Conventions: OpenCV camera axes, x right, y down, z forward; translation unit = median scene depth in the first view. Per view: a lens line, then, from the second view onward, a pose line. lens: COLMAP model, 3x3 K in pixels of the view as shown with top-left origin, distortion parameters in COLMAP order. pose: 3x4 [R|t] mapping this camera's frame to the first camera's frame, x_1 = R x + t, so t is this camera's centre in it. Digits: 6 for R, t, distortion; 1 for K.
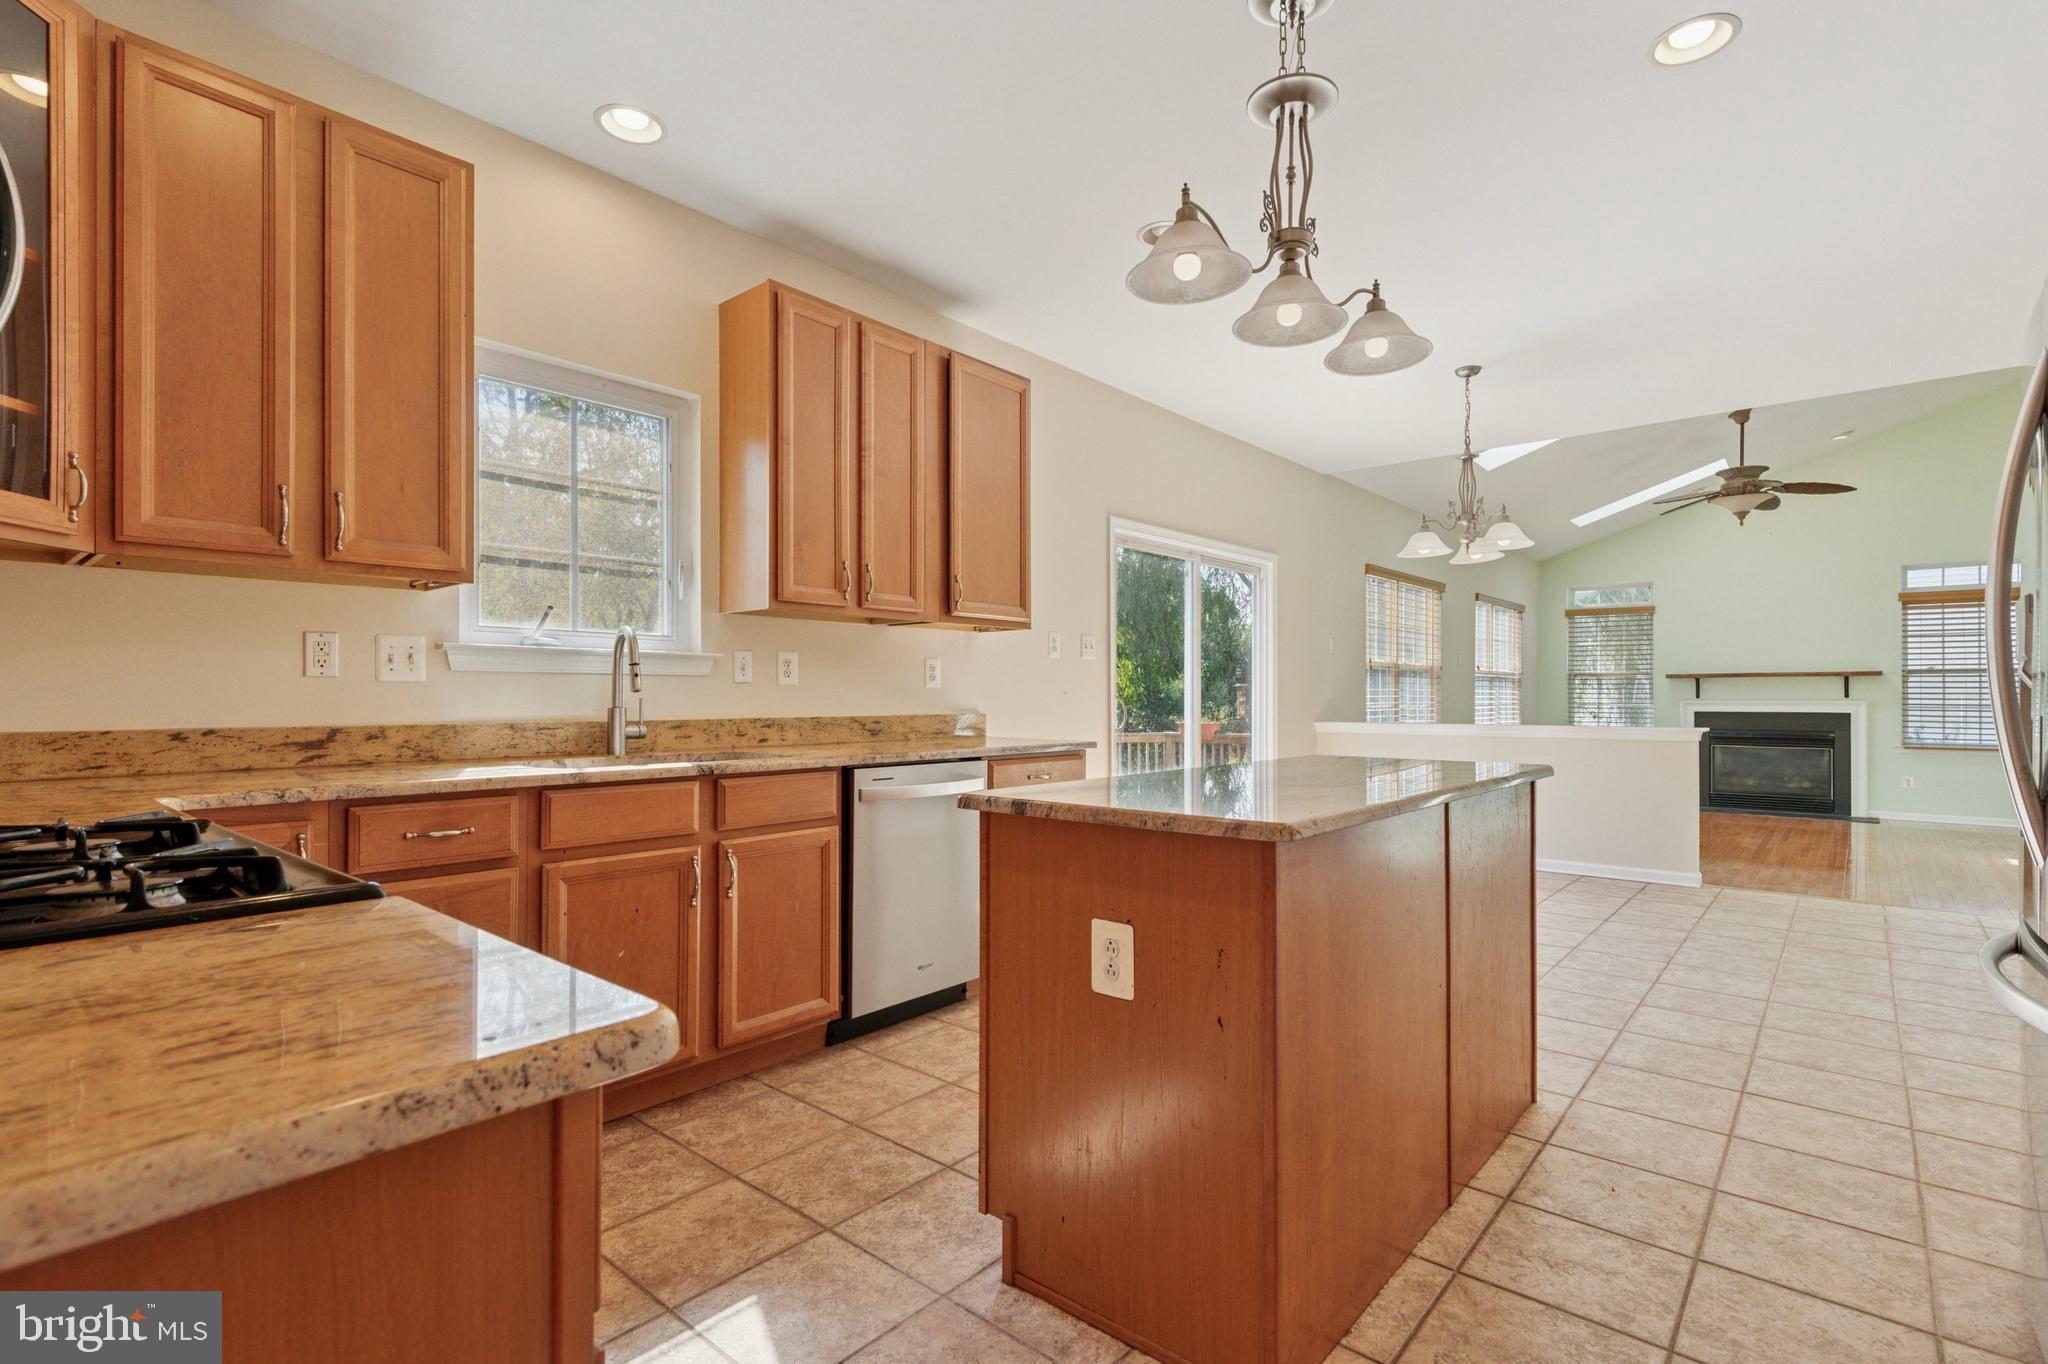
lens RADIAL K [[953.9, 0, 1029.9], [0, 953.9, 691.7], [0, 0, 1]] dist [0.003642, 0.000984]
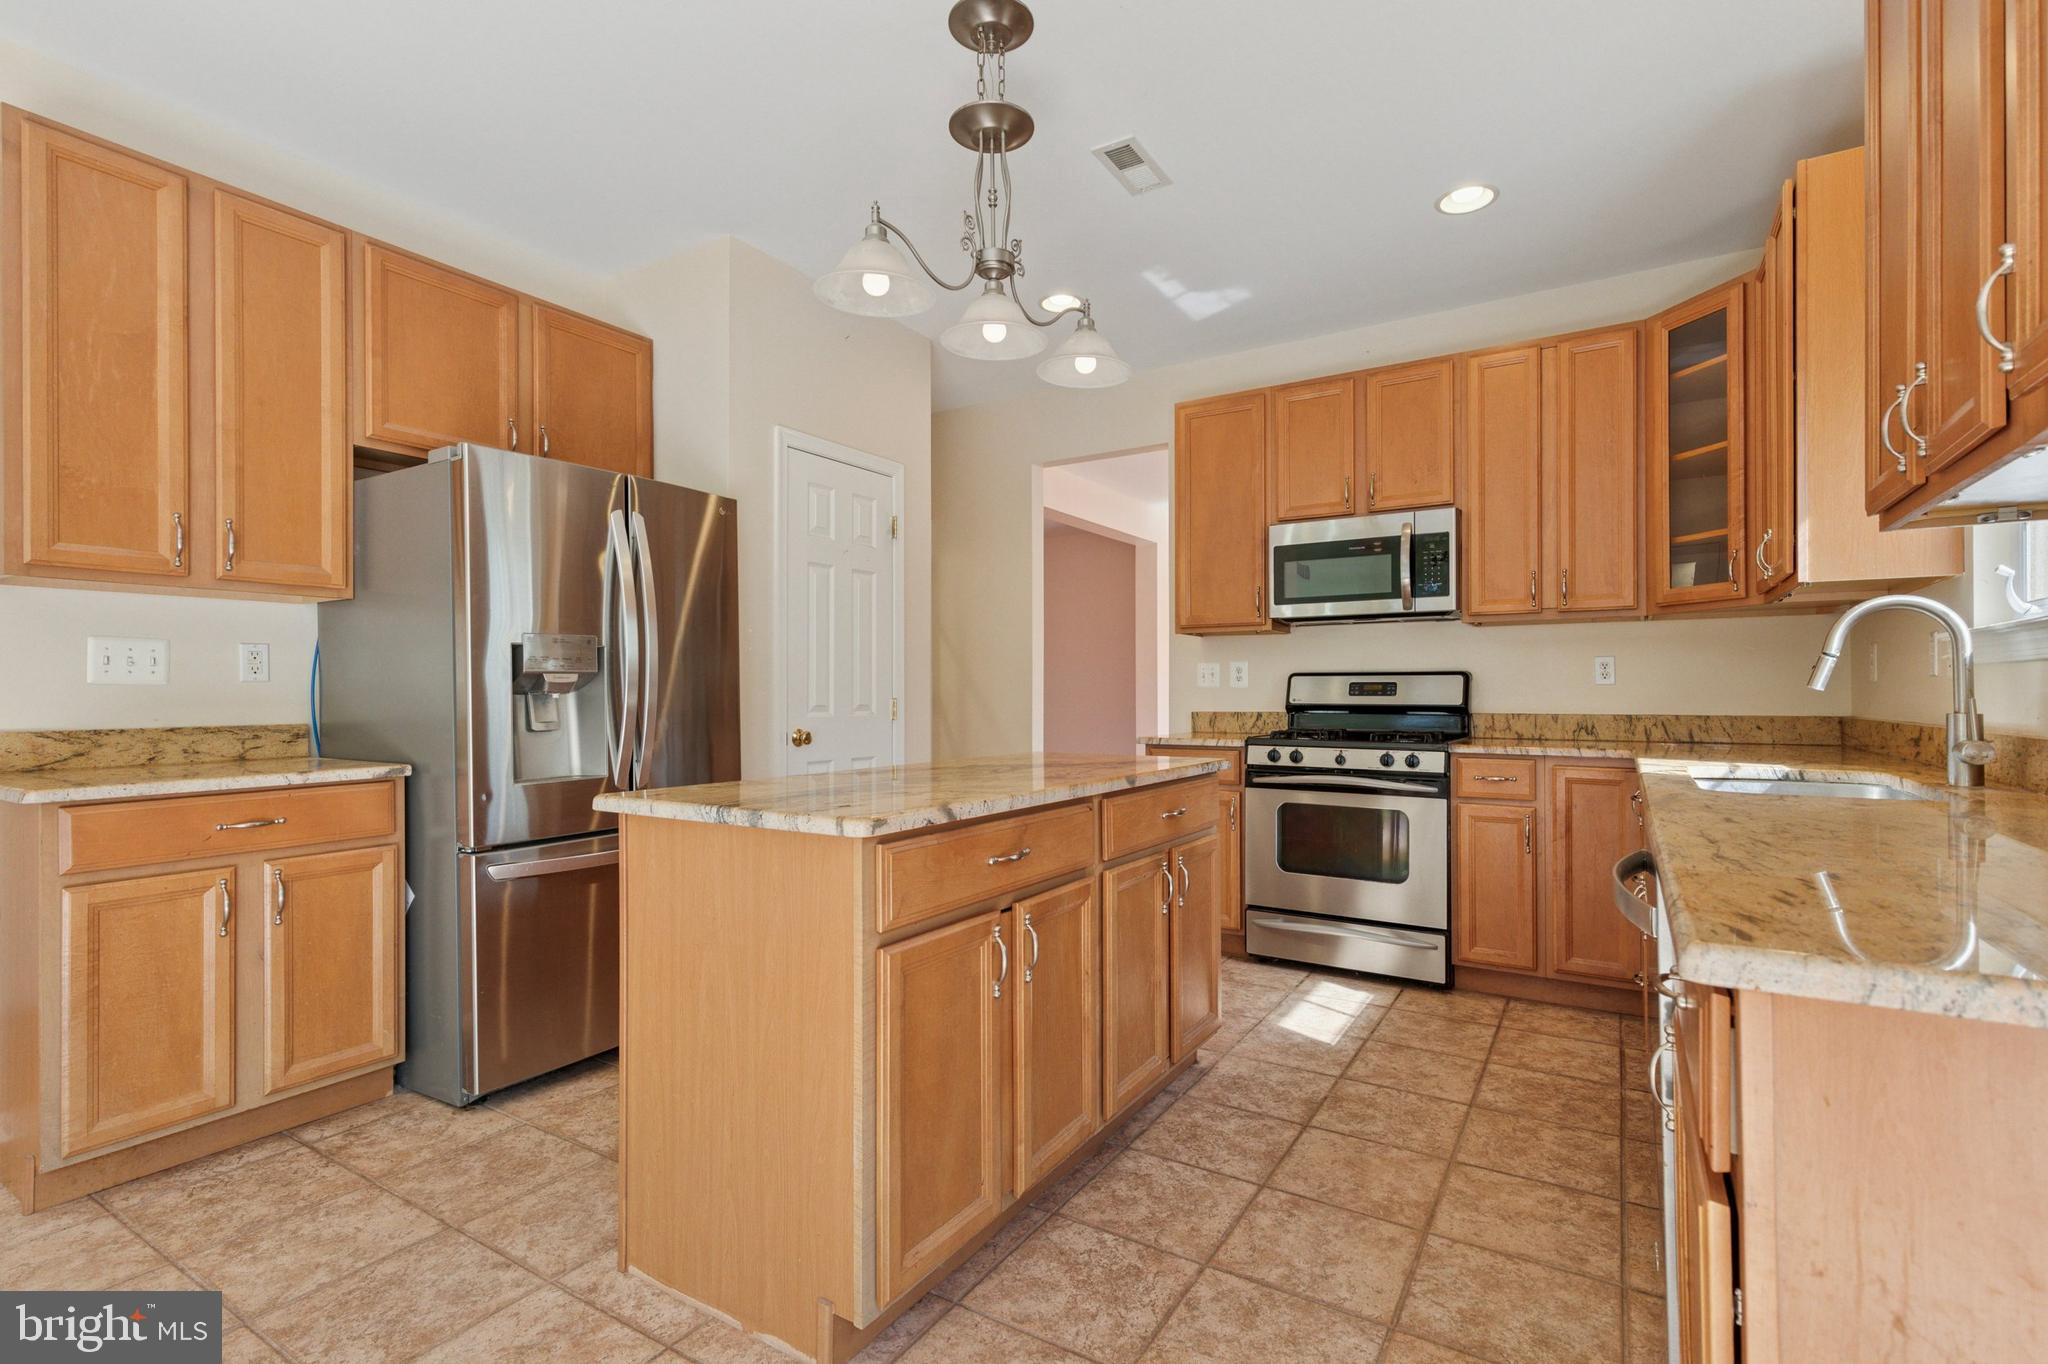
lens RADIAL K [[953.9, 0, 1038.7], [0, 953.9, 682.8], [0, 0, 1]] dist [0.003642, 0.000984]
pose [[-0.986773, -0.001851, -0.162100, 0.220403], [0.000798, 0.999867, -0.016274, 0.004671], [0.162108, -0.016189, -0.986640, 1.138053]]
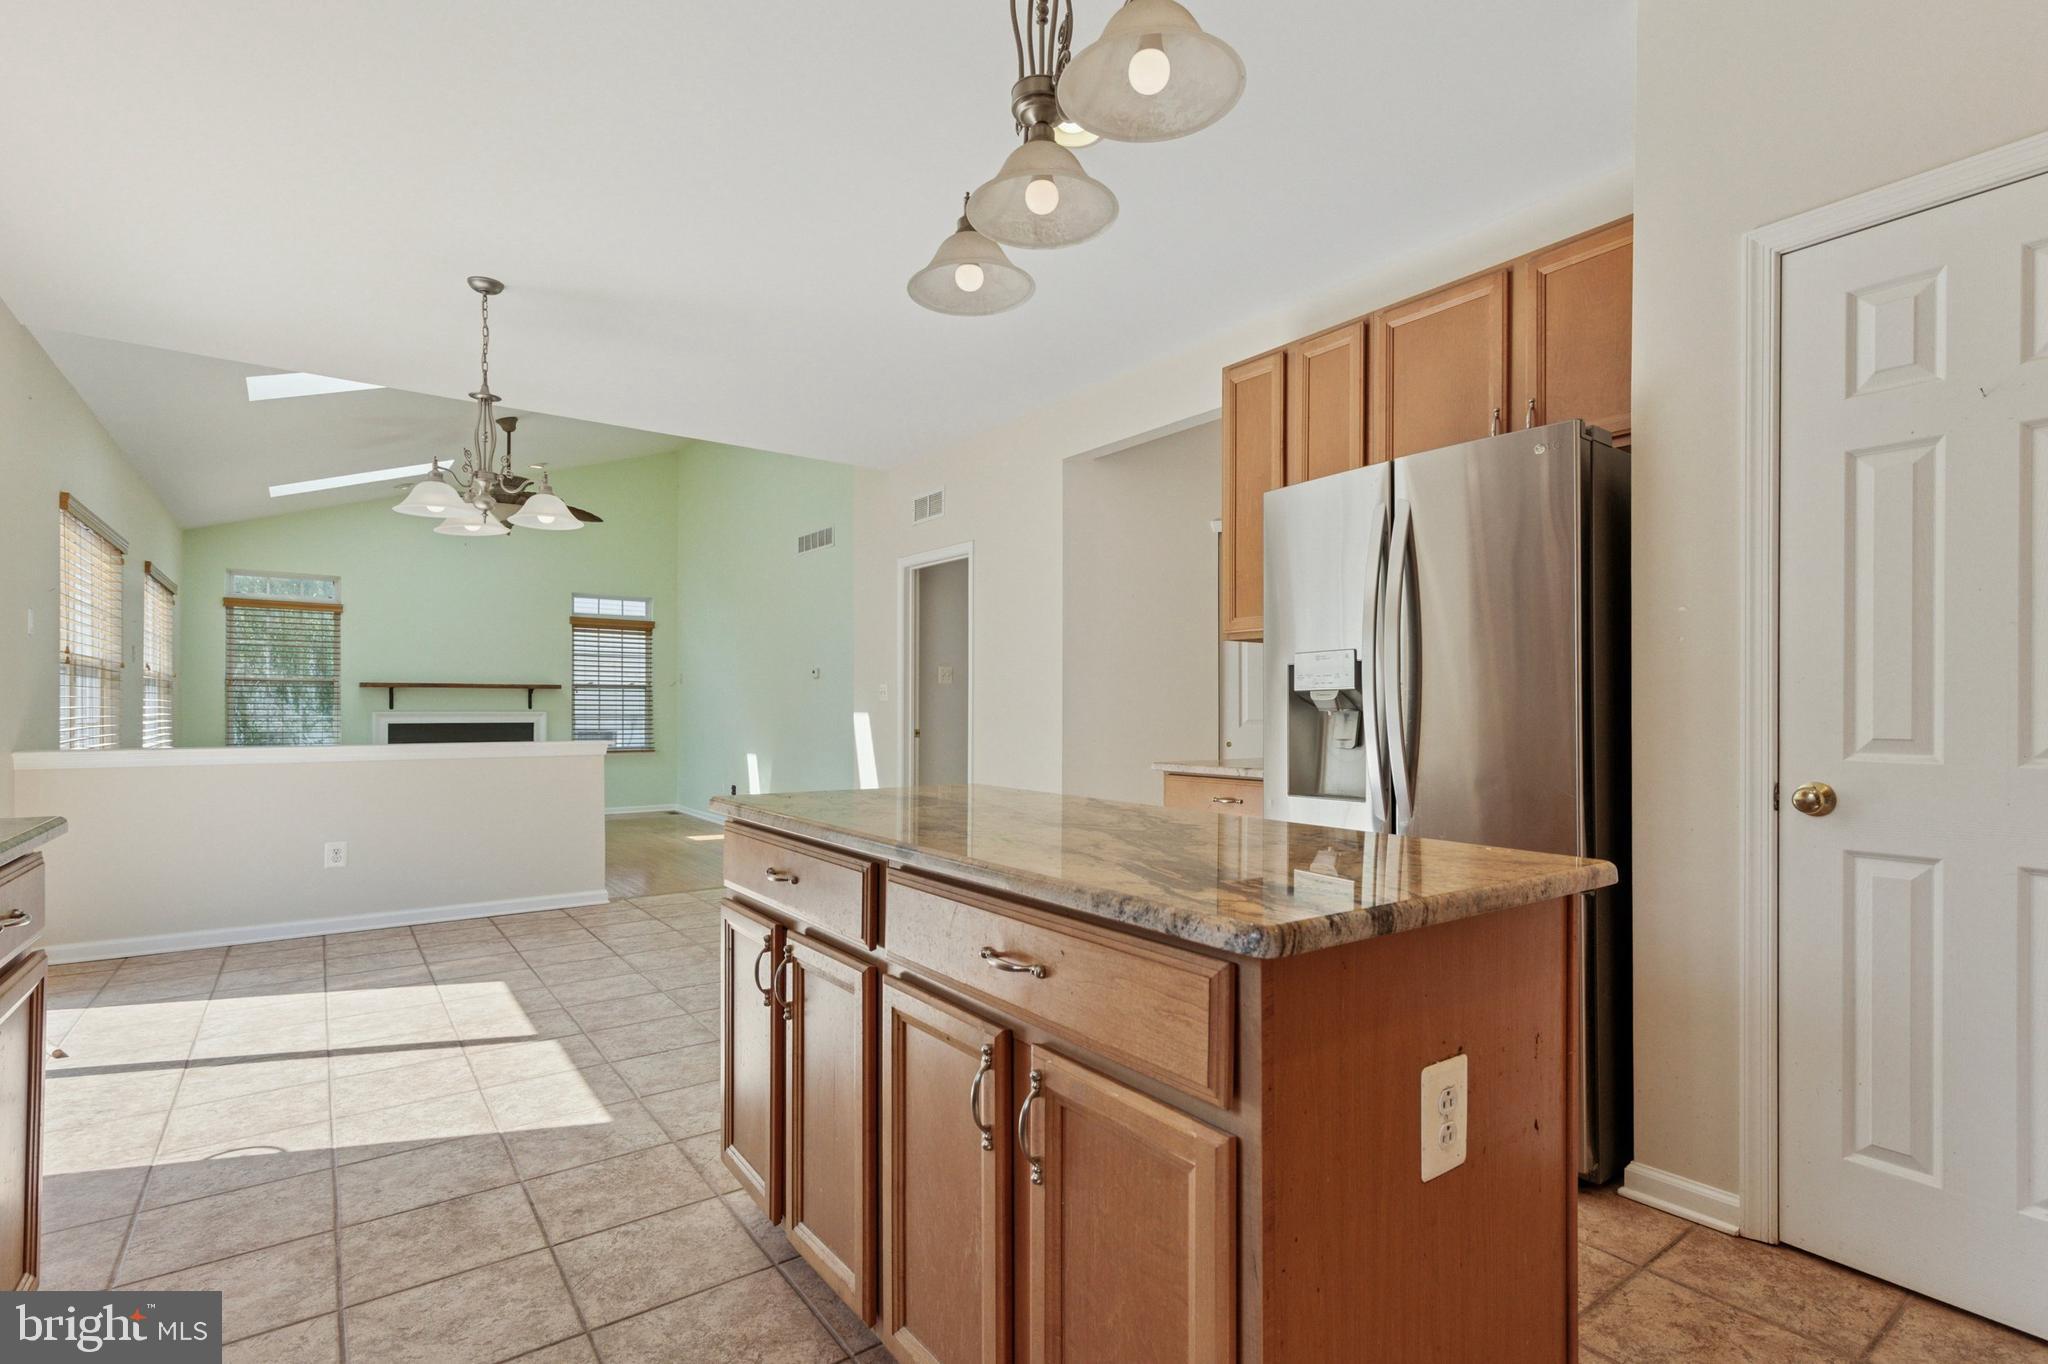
lens RADIAL K [[988.7, 0, 1054.4], [0, 988.7, 701.9], [0, 0, 1]] dist [0.012061, -0.000370]
pose [[0.218240, 0.007536, 0.975866, -0.266175], [-0.008367, 0.999948, -0.005851, -0.000360], [-0.975859, -0.006888, 0.218291, 0.460512]]
